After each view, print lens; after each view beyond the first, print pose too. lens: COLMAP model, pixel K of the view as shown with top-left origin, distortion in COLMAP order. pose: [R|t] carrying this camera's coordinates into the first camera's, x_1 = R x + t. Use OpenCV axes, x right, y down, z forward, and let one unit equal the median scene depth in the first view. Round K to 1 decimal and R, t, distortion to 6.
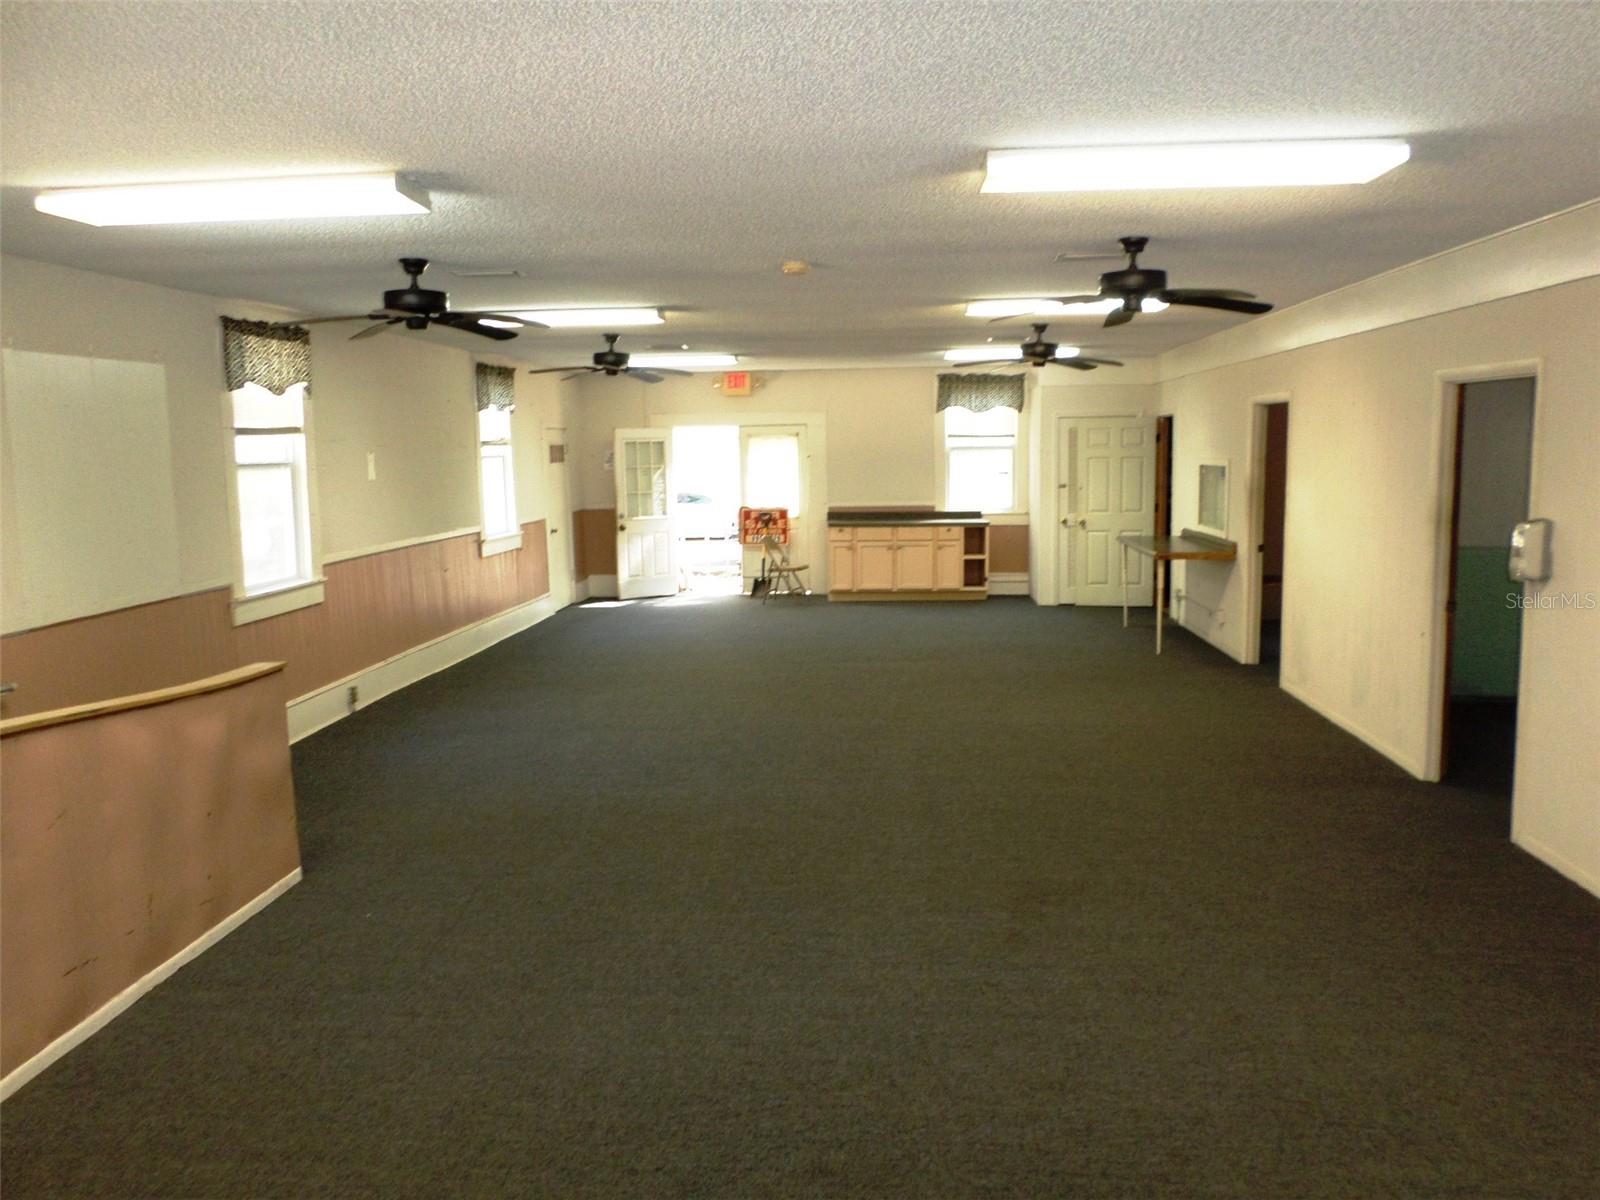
lens RADIAL K [[1202.4, 0, 803.9], [0, 1202.4, 605.6], [0, 0, 1]] dist [-0.020621, 0.008611]
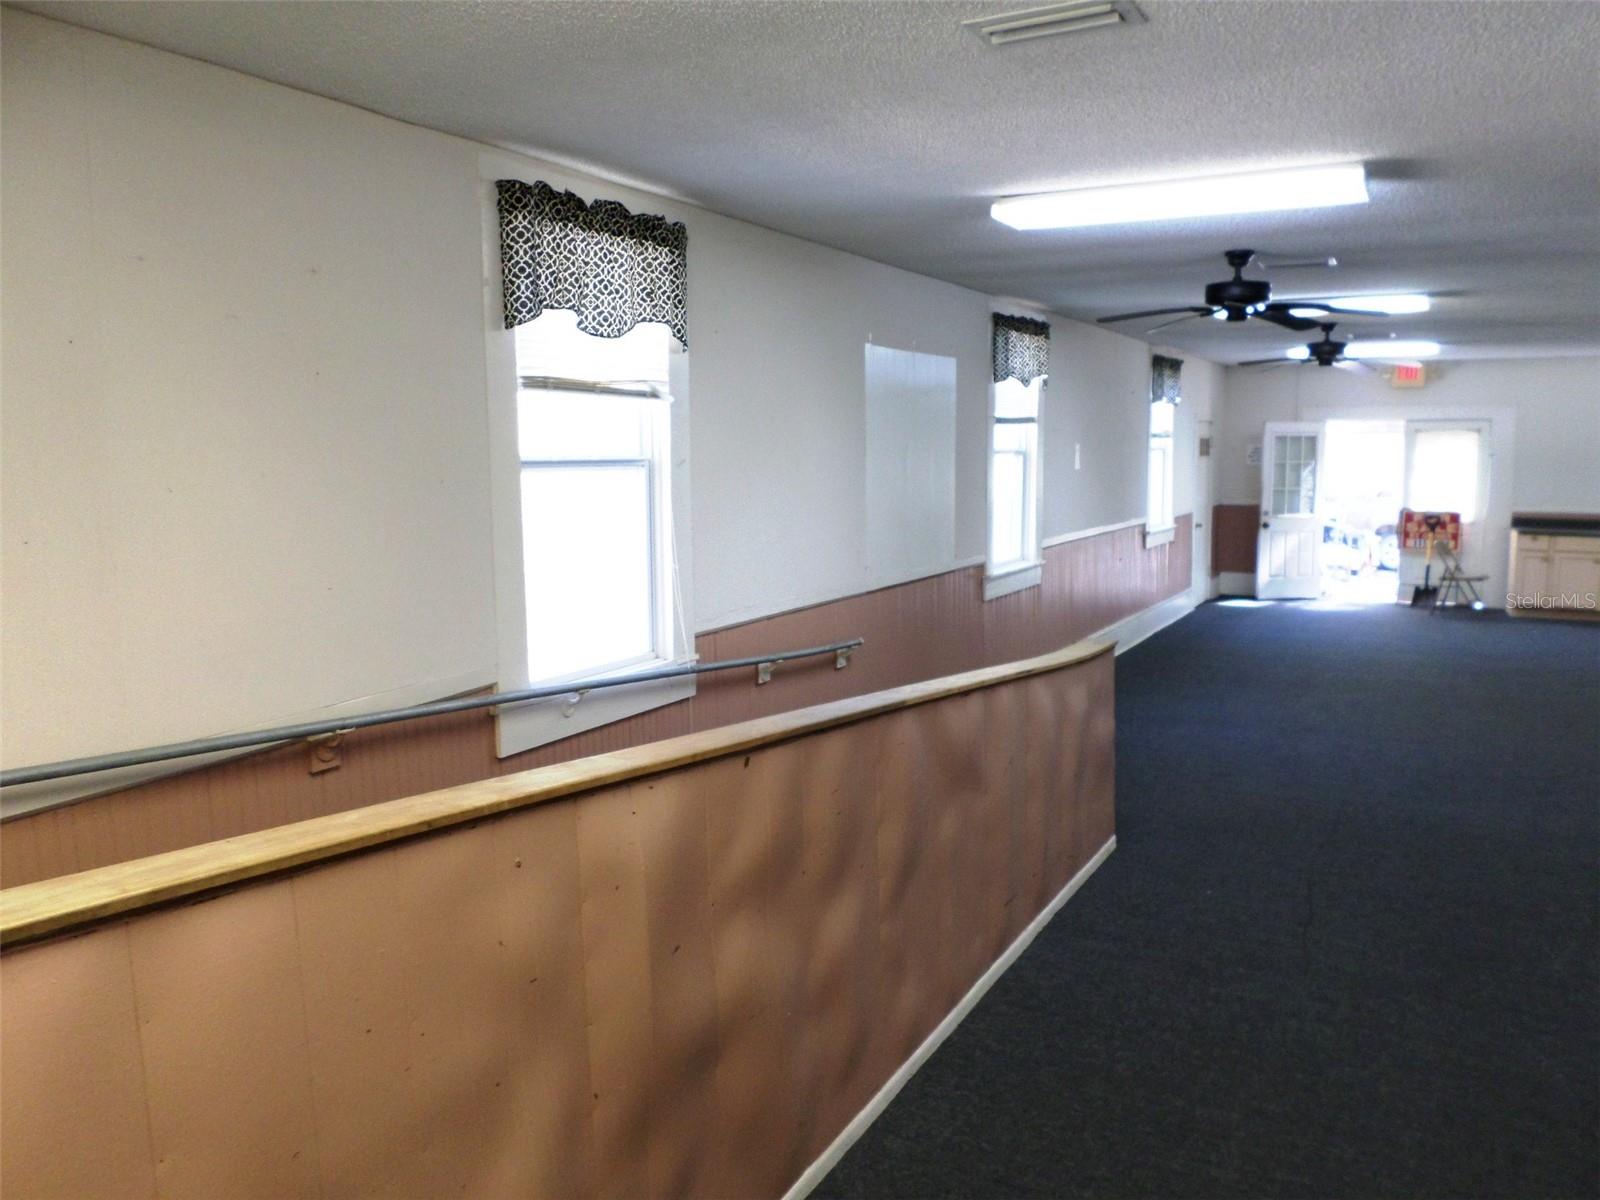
lens RADIAL K [[1202.4, 0, 806.9], [0, 1202.4, 598.4], [0, 0, 1]] dist [-0.020621, 0.008611]
pose [[0.908446, 0.067788, -0.412468, -0.097968], [-0.067995, 0.997585, 0.014193, 0.005825], [0.412434, 0.015152, 0.910861, -0.028740]]
